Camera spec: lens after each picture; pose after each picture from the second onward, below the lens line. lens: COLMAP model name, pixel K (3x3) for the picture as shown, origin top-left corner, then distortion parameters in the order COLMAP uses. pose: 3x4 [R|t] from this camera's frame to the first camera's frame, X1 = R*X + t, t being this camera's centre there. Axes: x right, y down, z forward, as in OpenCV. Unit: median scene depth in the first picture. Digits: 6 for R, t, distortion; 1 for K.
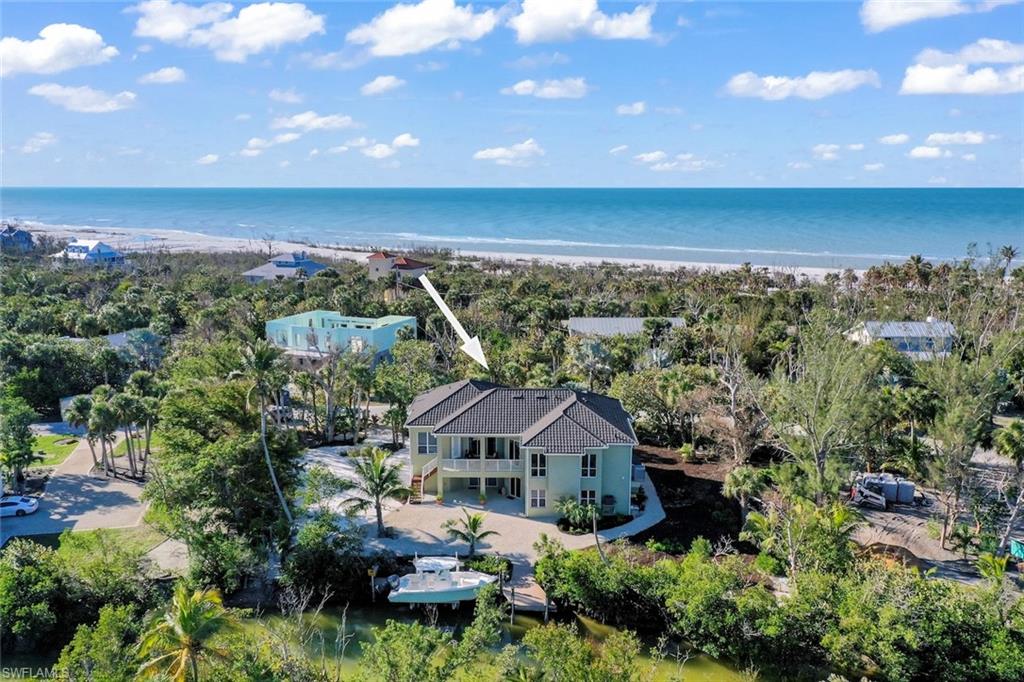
lens RADIAL K [[827.2, 0, 511.2], [0, 827.2, 339.9], [0, 0, 1]] dist [-0.002508, 0.011046]
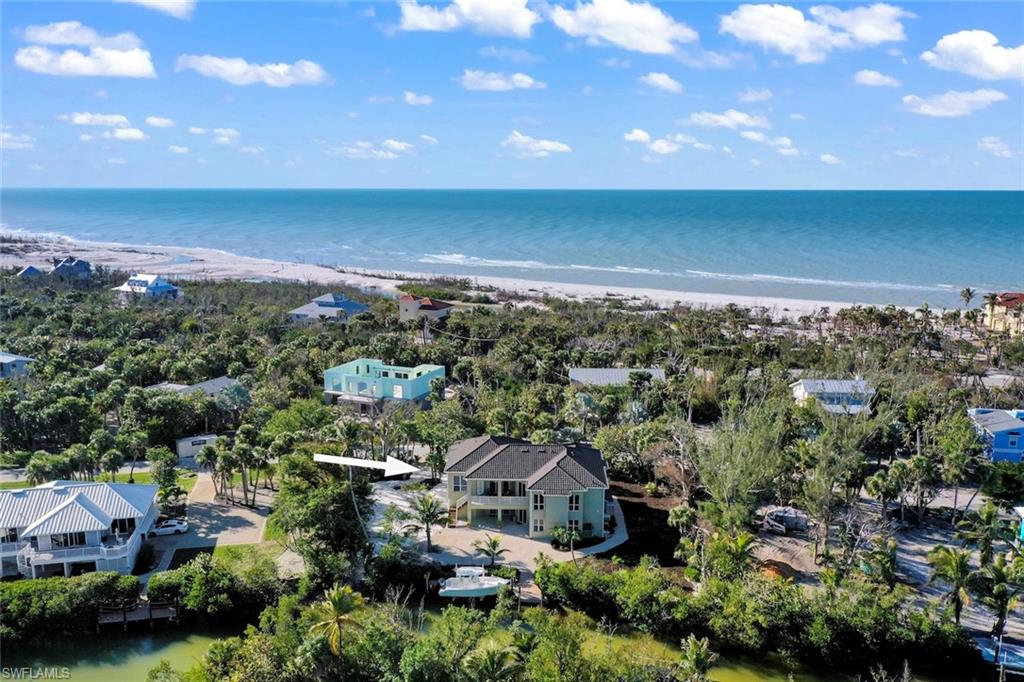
lens RADIAL K [[827.2, 0, 511.4], [0, 827.2, 341.8], [0, 0, 1]] dist [-0.002508, 0.011046]
pose [[0.999852, 0.005054, -0.016438, 0.007392], [-0.005025, 0.999986, 0.001780, -0.121395], [0.016447, -0.001697, 0.999863, -0.407872]]
